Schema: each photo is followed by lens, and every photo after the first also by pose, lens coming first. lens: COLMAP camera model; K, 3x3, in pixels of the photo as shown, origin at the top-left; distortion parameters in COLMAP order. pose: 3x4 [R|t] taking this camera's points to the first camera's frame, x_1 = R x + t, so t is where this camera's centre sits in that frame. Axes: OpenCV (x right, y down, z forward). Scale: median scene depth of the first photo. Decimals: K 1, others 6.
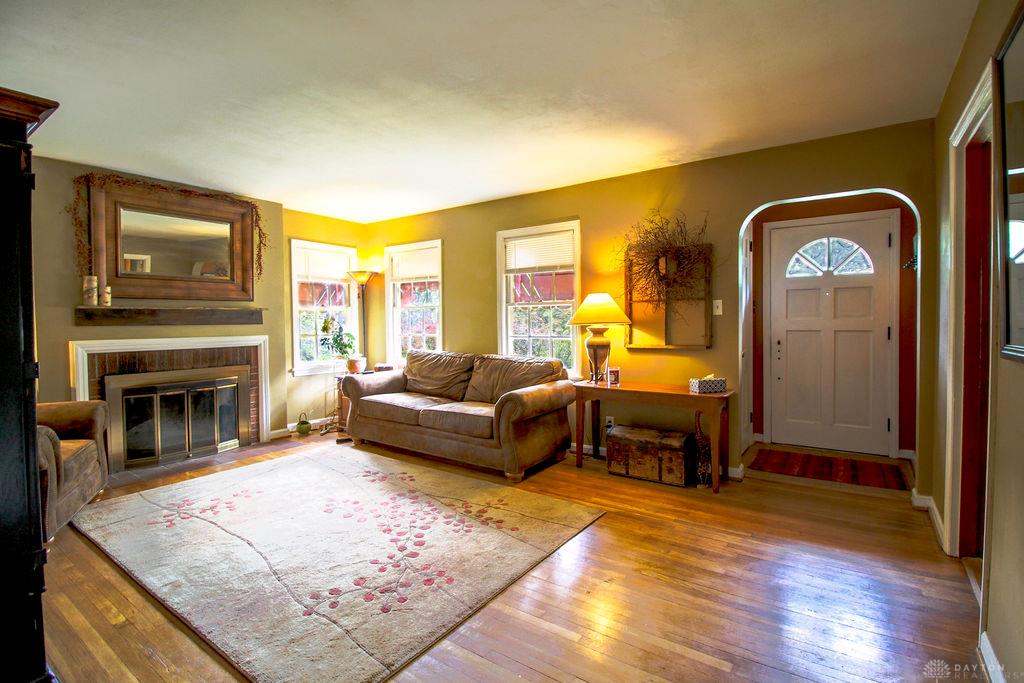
lens RADIAL K [[483.8, 0, 527.4], [0, 483.8, 330.7], [0, 0, 1]] dist [-0.004347, -0.000799]
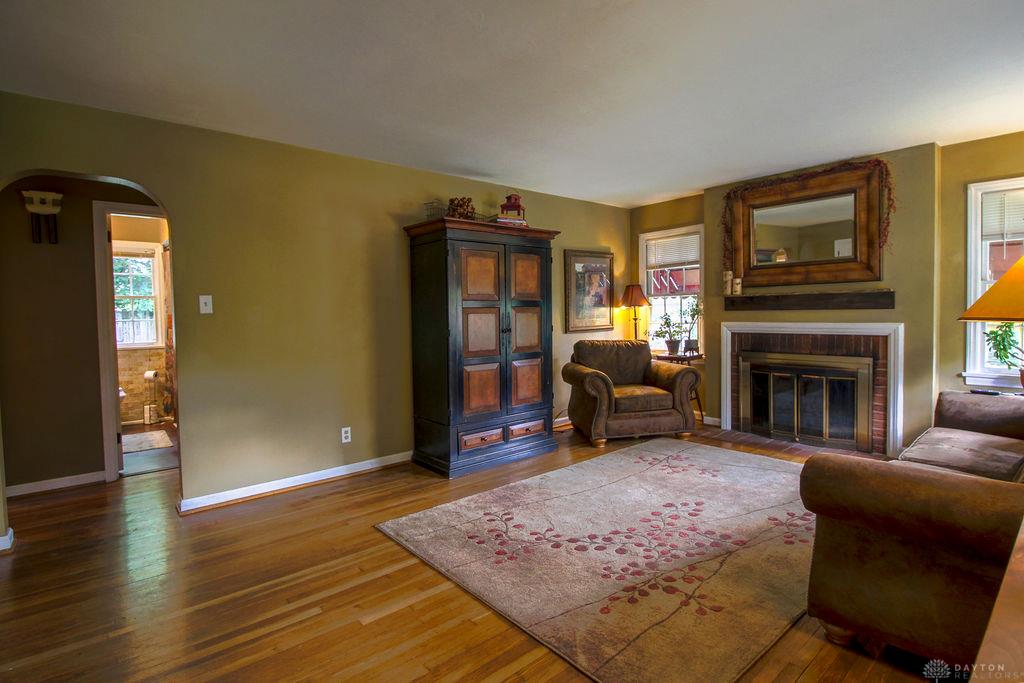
lens RADIAL K [[508.3, 0, 522.8], [0, 508.3, 329.8], [0, 0, 1]] dist [-0.000642, -0.000053]
pose [[-0.251378, 0.047689, -0.966713, 0.594642], [-0.002615, 0.998748, 0.049949, -0.027639], [0.967885, 0.015084, -0.250939, 0.906512]]
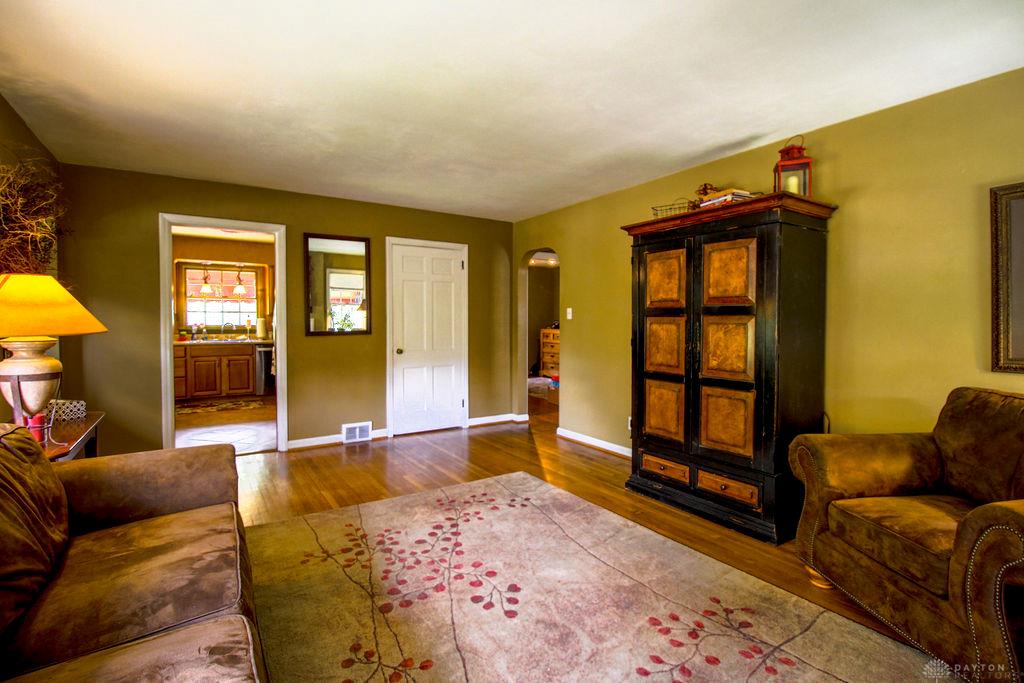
lens RADIAL K [[483.8, 0, 527.4], [0, 483.8, 330.7], [0, 0, 1]] dist [-0.004347, -0.000799]
pose [[-0.931639, 0.001485, 0.363382, -0.647254], [0.016810, 0.999097, 0.039015, -0.033645], [-0.362996, 0.042456, -0.930823, 1.540678]]
